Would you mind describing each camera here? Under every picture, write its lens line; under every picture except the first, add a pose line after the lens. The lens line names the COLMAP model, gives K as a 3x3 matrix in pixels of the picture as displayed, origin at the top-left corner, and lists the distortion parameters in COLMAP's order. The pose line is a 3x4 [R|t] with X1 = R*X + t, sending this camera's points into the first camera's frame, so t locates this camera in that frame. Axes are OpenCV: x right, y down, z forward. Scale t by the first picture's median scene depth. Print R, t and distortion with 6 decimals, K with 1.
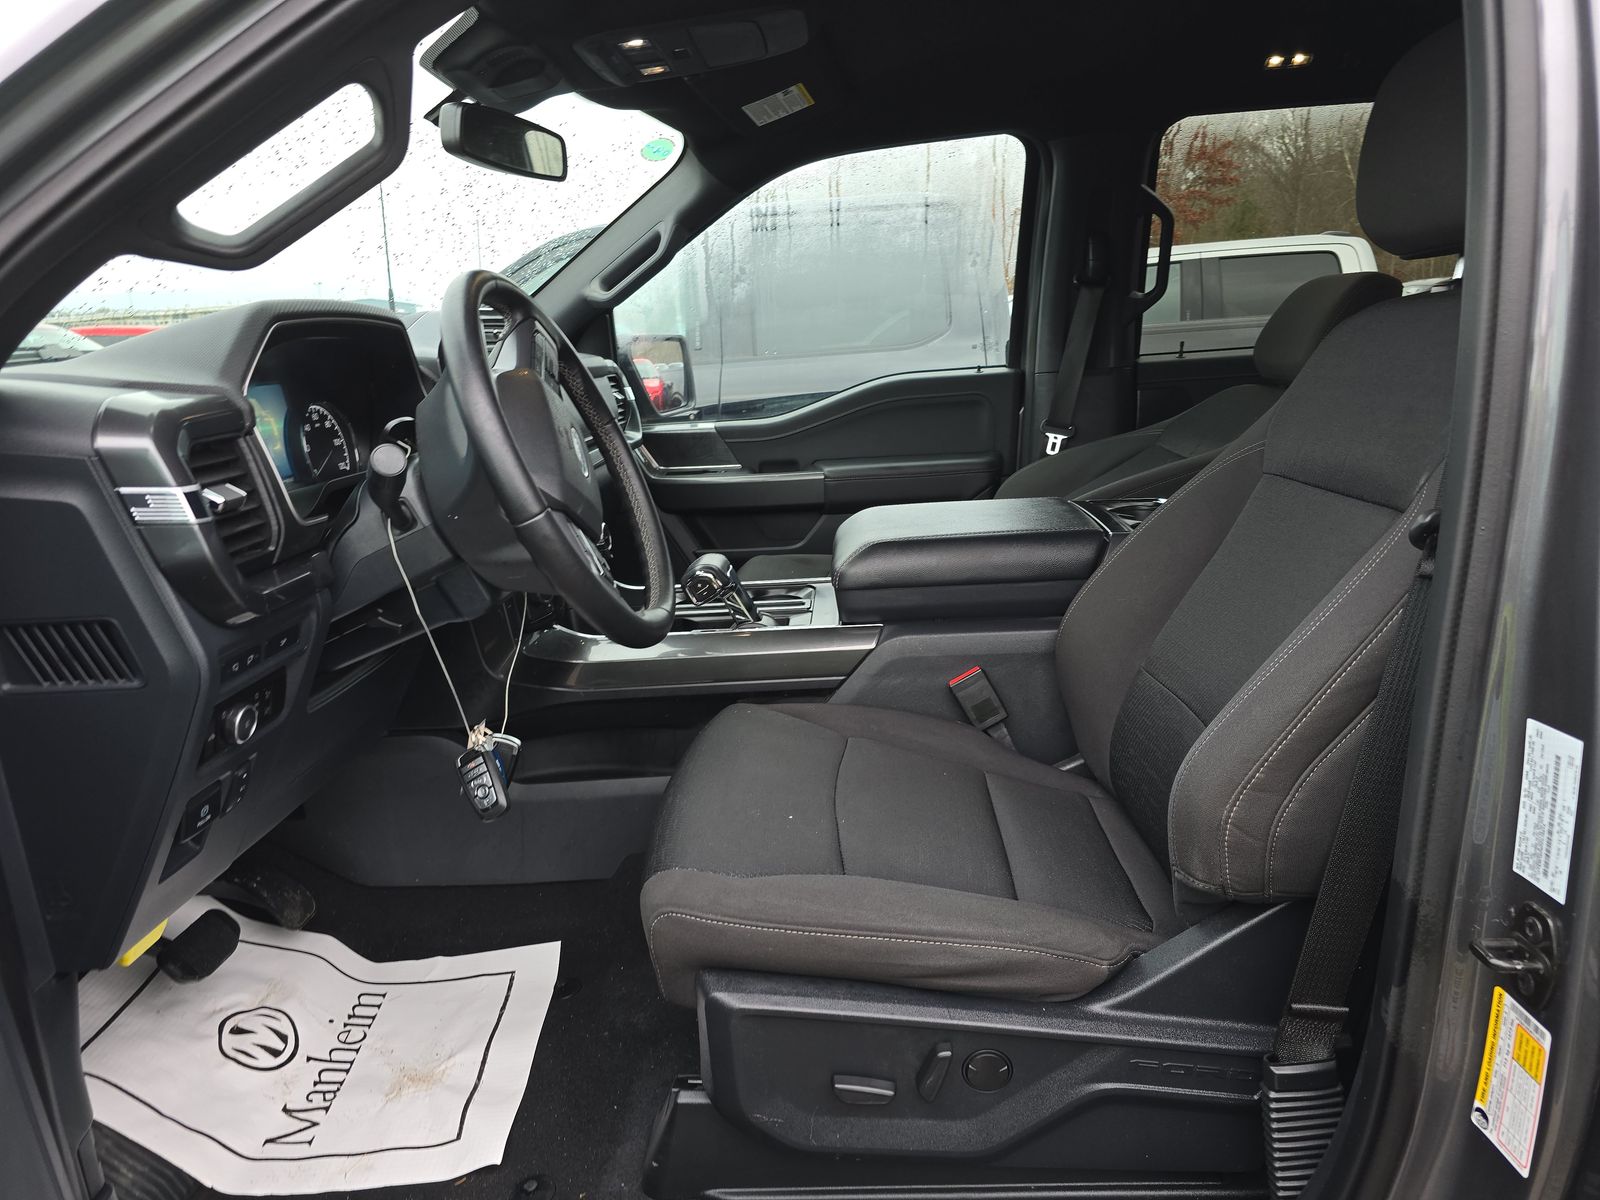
lens RADIAL K [[1098.4, 0, 791.0], [0, 1098.4, 604.2], [0, 0, 1]] dist [0.008572, -0.002546]
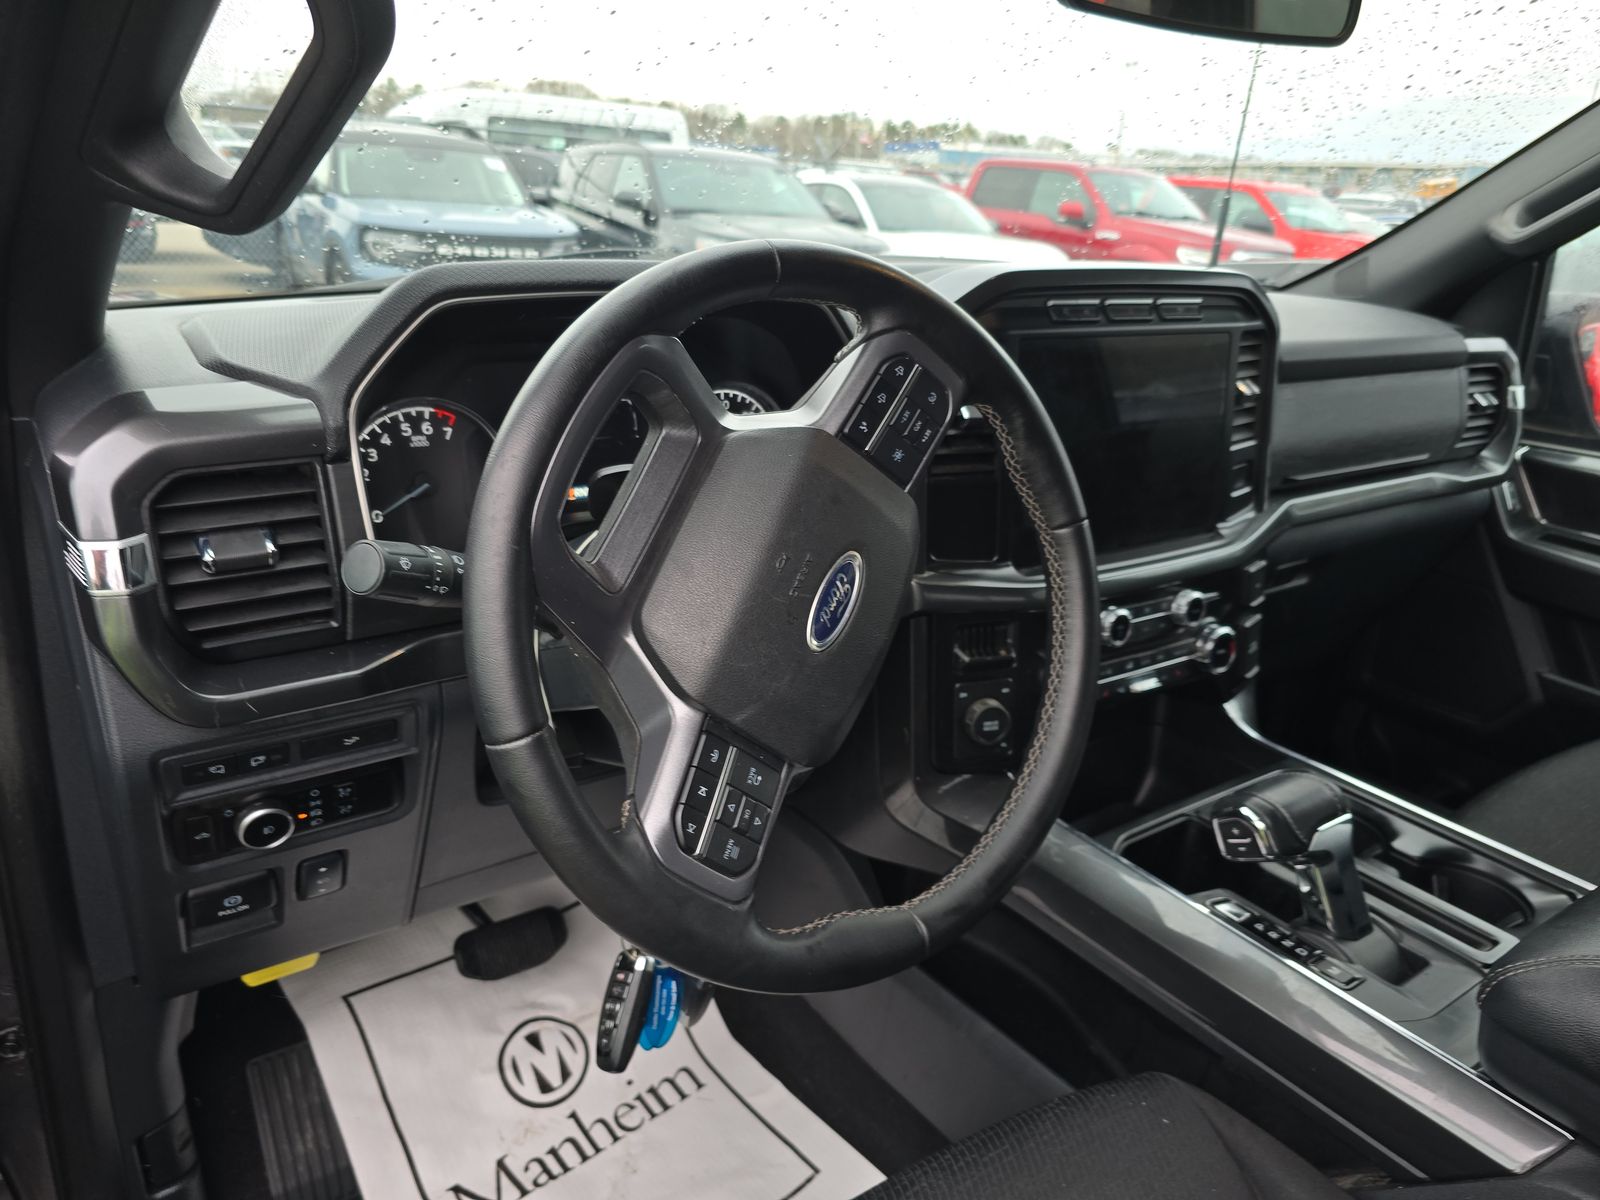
lens RADIAL K [[1098.4, 0, 804.0], [0, 1098.4, 586.3], [0, 0, 1]] dist [0.008572, -0.002546]
pose [[0.610283, 0.344661, -0.713277, 0.137936], [-0.265449, 0.937311, 0.225797, -0.205132], [0.746386, 0.051539, 0.663515, 0.494664]]
